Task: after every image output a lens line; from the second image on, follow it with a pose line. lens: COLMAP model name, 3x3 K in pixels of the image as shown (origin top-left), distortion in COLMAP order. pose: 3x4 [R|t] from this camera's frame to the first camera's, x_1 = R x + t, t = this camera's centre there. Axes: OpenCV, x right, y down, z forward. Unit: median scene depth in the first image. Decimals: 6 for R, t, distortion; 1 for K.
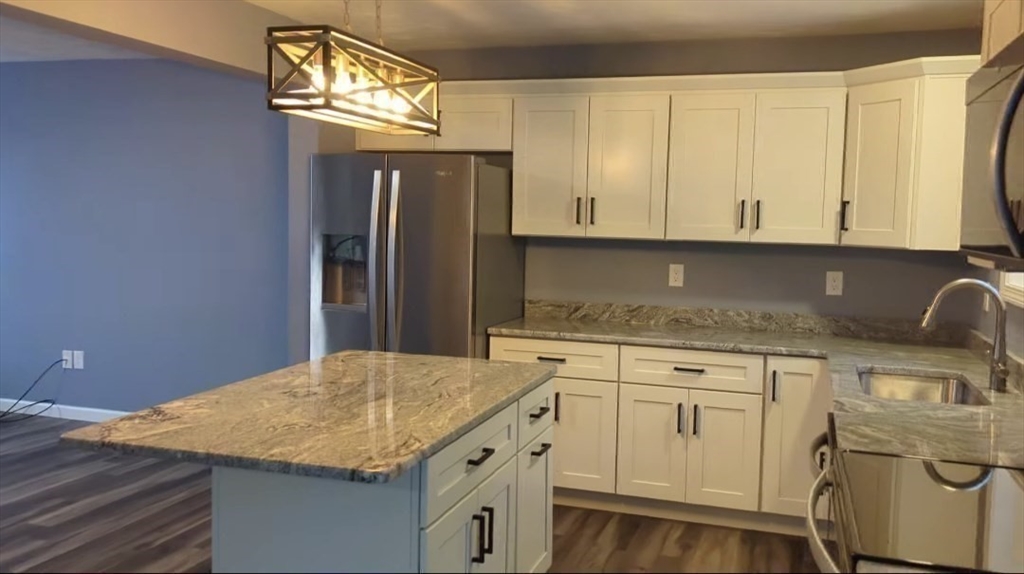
lens RADIAL K [[862.1, 0, 513.3], [0, 862.1, 286.7], [0, 0, 1]] dist [-0.007344, -0.001333]
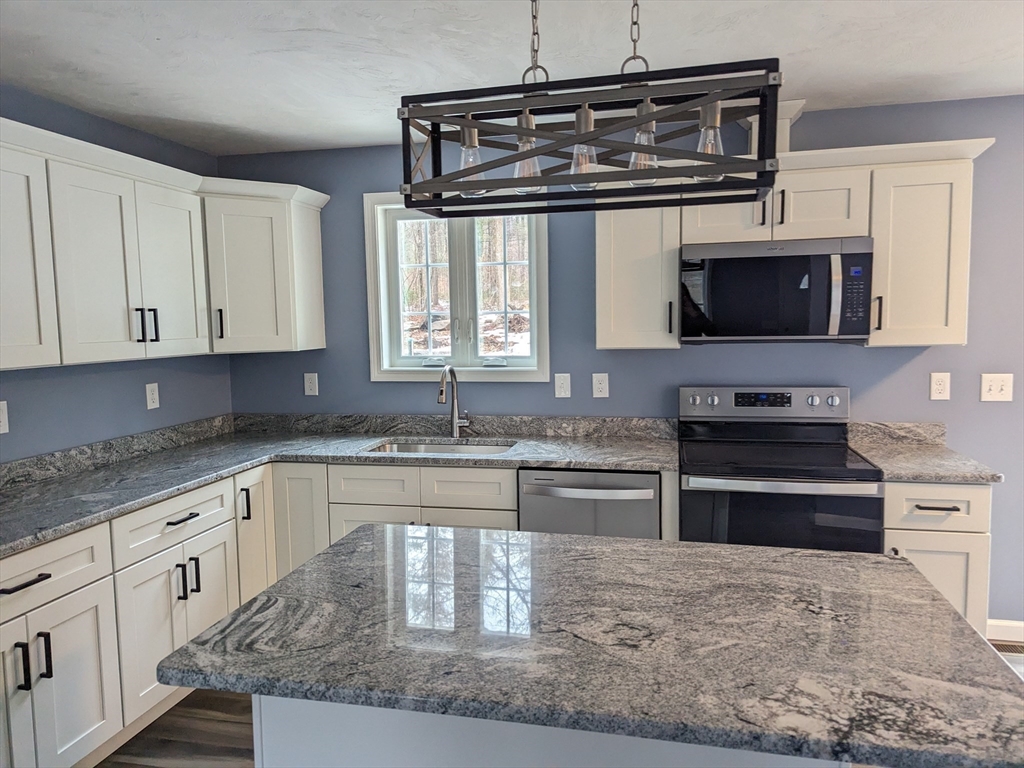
lens RADIAL K [[729.7, 0, 511.7], [0, 729.7, 381.9], [0, 0, 1]] dist [0.005318, 0.000510]
pose [[-0.091297, -0.111623, 0.989548, -0.462998], [0.097298, 0.987944, 0.120419, -0.078983], [-0.991059, 0.107275, -0.079336, 0.702850]]
